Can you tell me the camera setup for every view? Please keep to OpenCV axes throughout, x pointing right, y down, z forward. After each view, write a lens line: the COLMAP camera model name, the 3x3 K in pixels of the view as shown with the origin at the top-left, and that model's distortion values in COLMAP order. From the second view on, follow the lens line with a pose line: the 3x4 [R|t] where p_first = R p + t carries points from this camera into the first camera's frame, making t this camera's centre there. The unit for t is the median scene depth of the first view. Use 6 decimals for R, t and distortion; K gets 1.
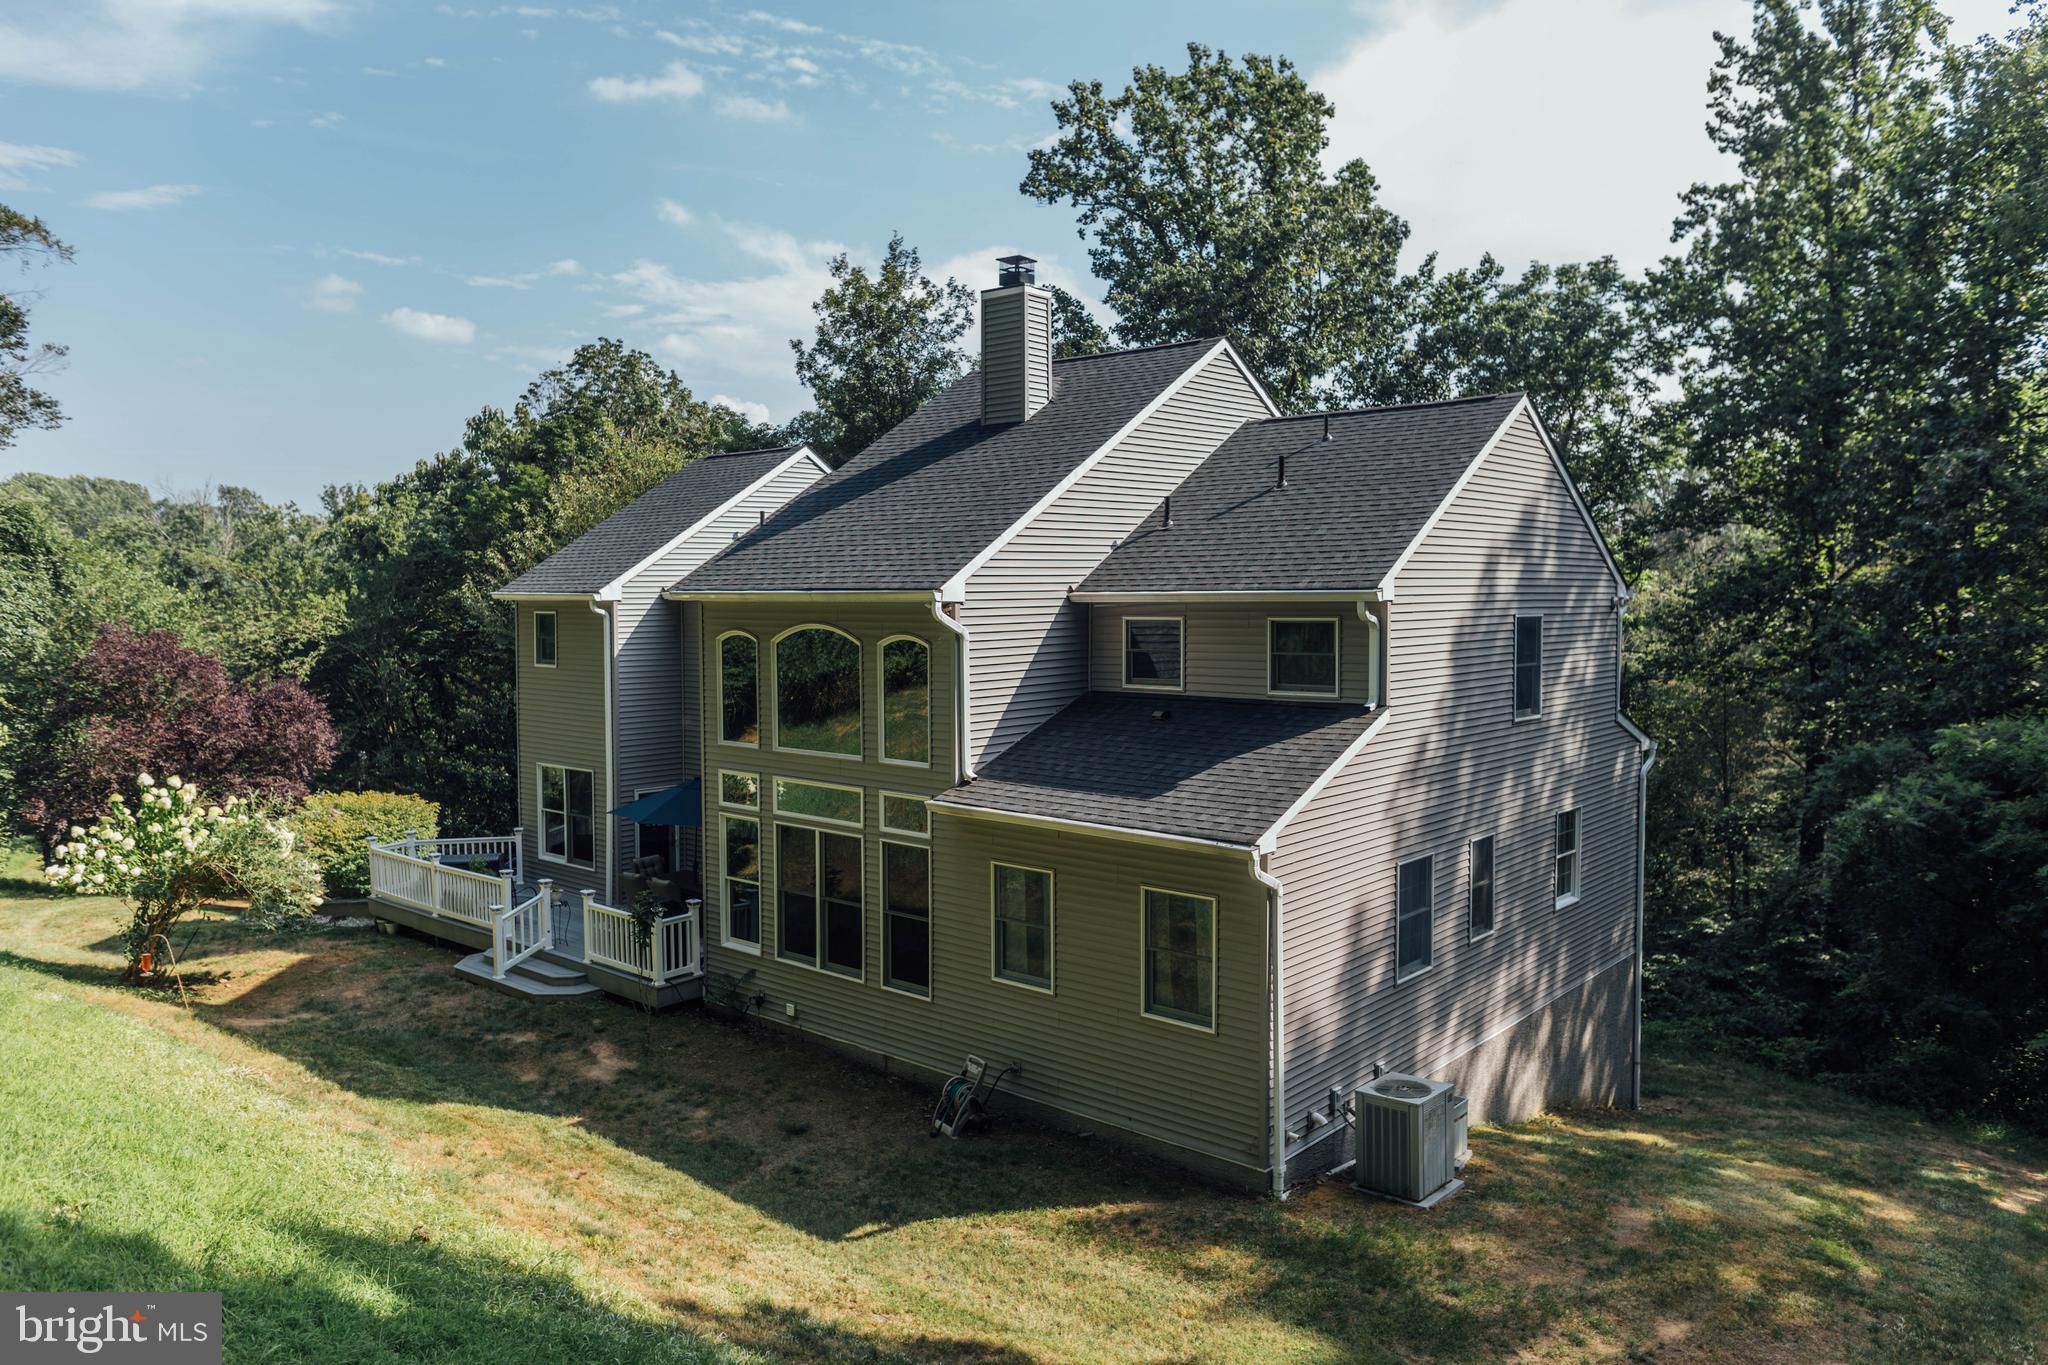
lens RADIAL K [[1401.0, 0, 1012.9], [0, 1401.0, 678.4], [0, 0, 1]] dist [0.002456, -0.001192]
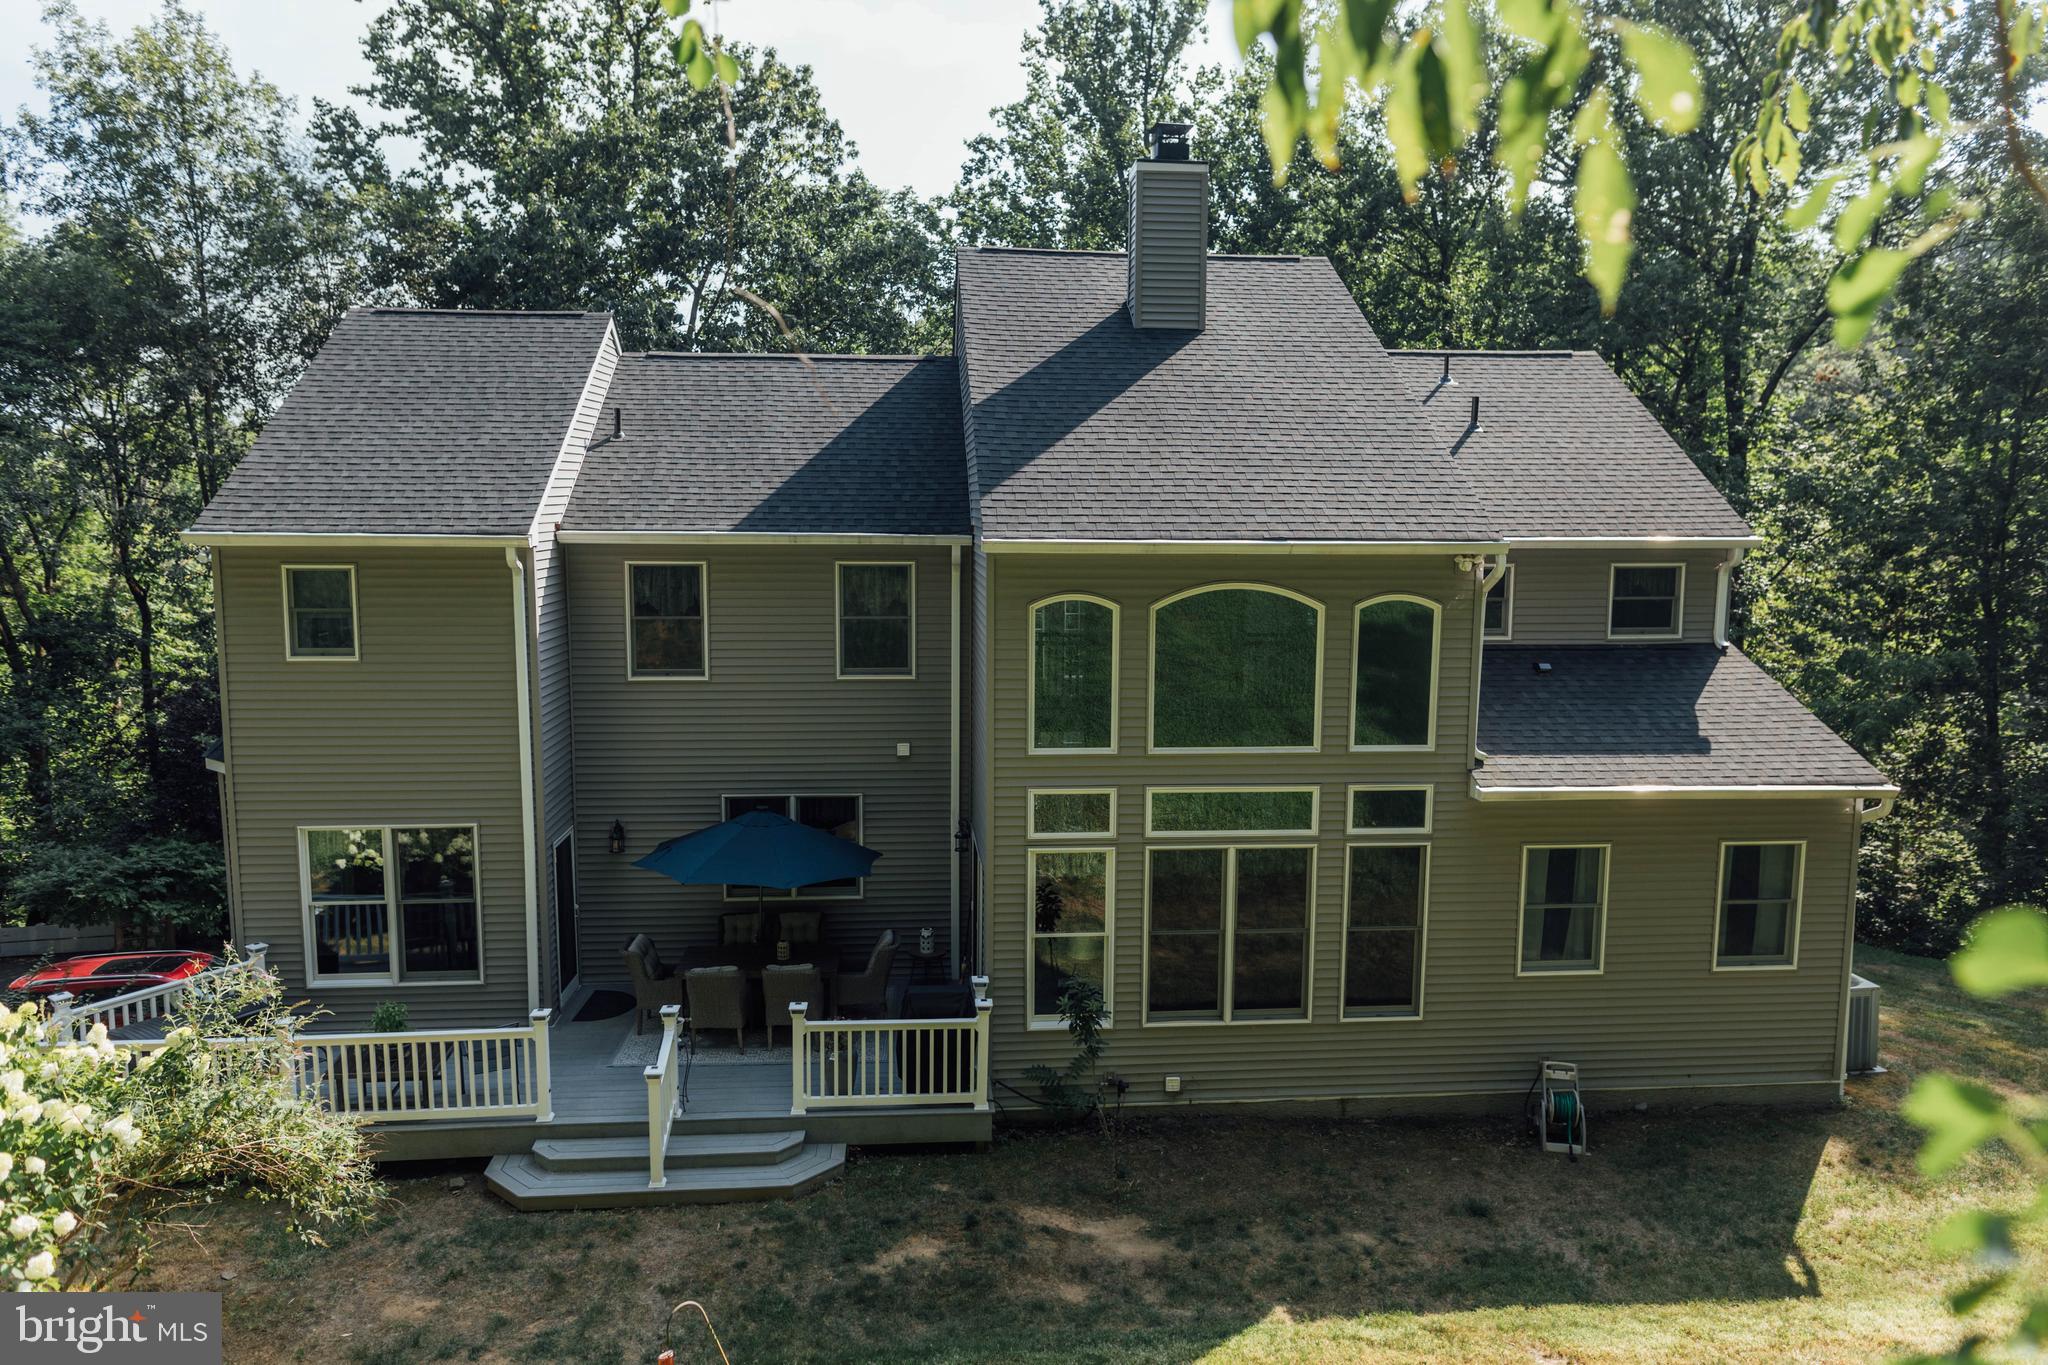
lens RADIAL K [[1401.0, 0, 1023.6], [0, 1401.0, 680.5], [0, 0, 1]] dist [0.002456, -0.001192]
pose [[0.690053, -0.084415, 0.718819, -0.783455], [0.035868, 0.995943, 0.082526, -0.053343], [-0.722870, -0.031164, 0.690281, 0.557682]]
